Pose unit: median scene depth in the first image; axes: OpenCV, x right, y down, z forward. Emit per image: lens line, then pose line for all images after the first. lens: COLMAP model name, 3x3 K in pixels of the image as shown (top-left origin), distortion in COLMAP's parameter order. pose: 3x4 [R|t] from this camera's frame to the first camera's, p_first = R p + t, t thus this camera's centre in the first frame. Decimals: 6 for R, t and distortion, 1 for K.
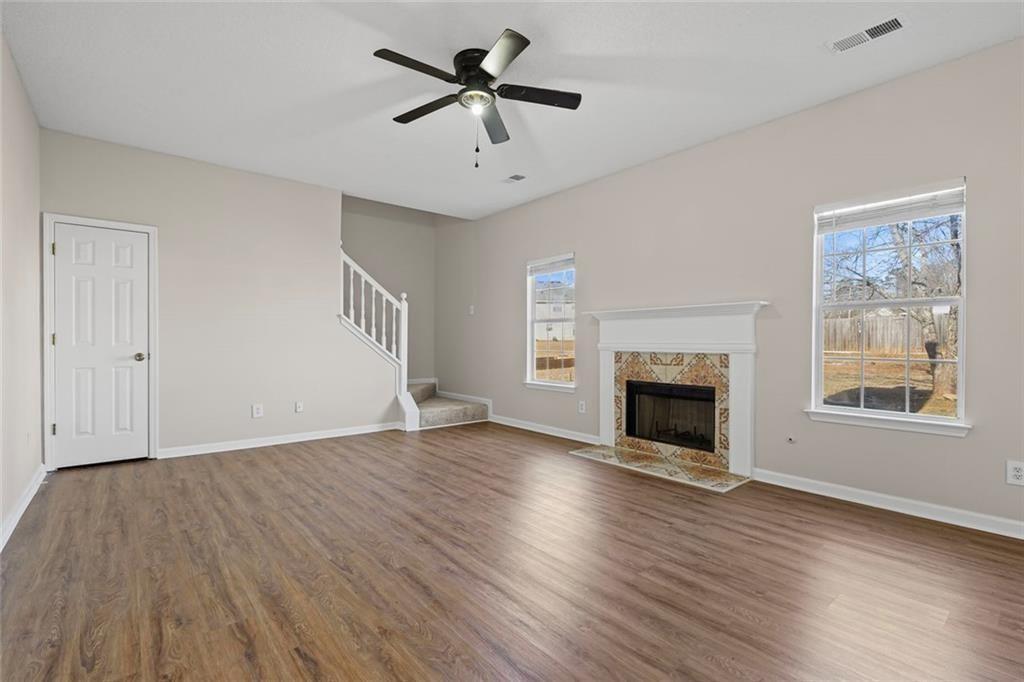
lens RADIAL K [[469.0, 0, 512.0], [0, 469.0, 341.0], [0, 0, 1]] dist [0.000808, 0.000389]
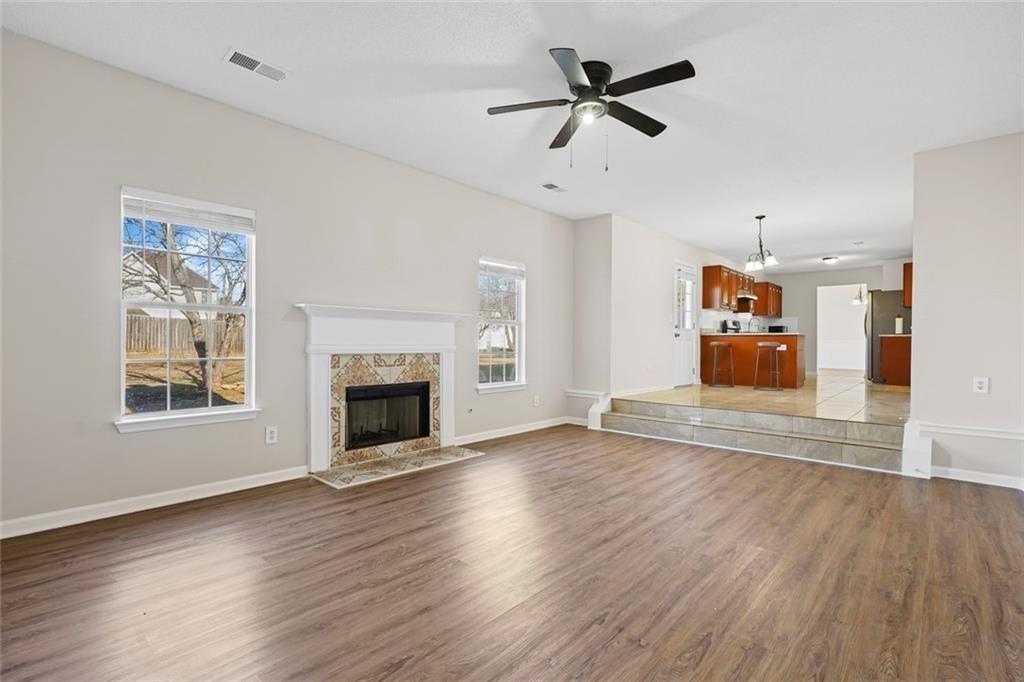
lens RADIAL K [[481.0, 0, 512.0], [0, 481.0, 341.0], [0, 0, 1]] dist [0.000182, -0.000696]
pose [[-0.145230, 0.000625, 0.989398, -0.788207], [-0.007508, 0.999970, -0.001734, -0.003558], [-0.989369, -0.007681, -0.145221, 0.945191]]
